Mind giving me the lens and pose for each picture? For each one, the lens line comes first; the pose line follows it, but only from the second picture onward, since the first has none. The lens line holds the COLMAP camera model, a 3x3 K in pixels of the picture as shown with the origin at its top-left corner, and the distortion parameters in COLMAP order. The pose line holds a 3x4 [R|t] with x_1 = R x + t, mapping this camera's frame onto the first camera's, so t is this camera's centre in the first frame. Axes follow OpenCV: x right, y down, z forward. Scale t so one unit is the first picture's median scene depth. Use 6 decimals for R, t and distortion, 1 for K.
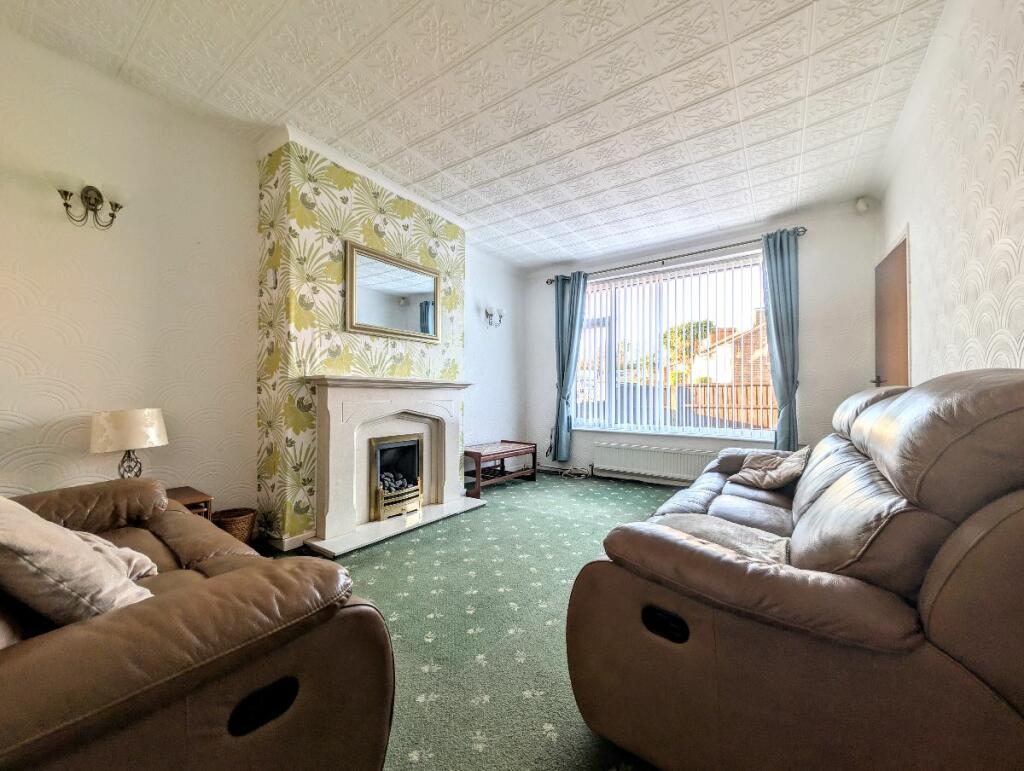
lens RADIAL K [[385.9, 0, 520.9], [0, 385.9, 391.4], [0, 0, 1]] dist [0.001003, 0.000097]
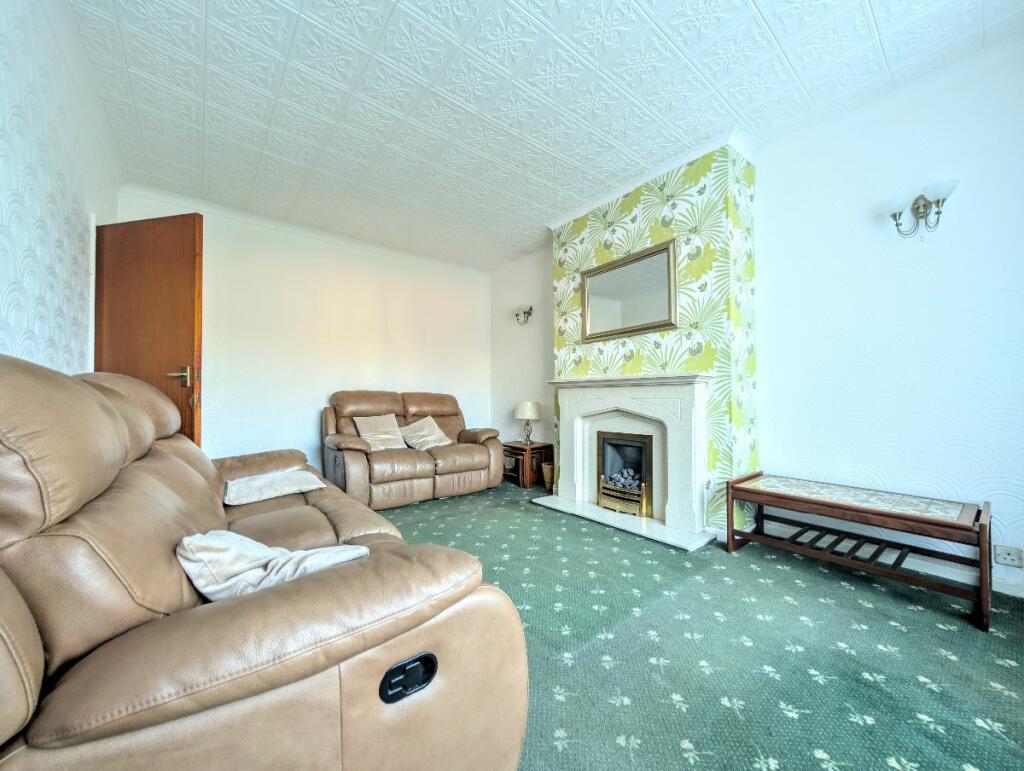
lens RADIAL K [[385.9, 0, 521.7], [0, 385.9, 391.3], [0, 0, 1]] dist [0.001003, 0.000097]
pose [[-0.275147, -0.021365, -0.961165, 0.748714], [0.016627, 0.999498, -0.026977, 0.028925], [0.961258, -0.023404, -0.274654, 1.056087]]
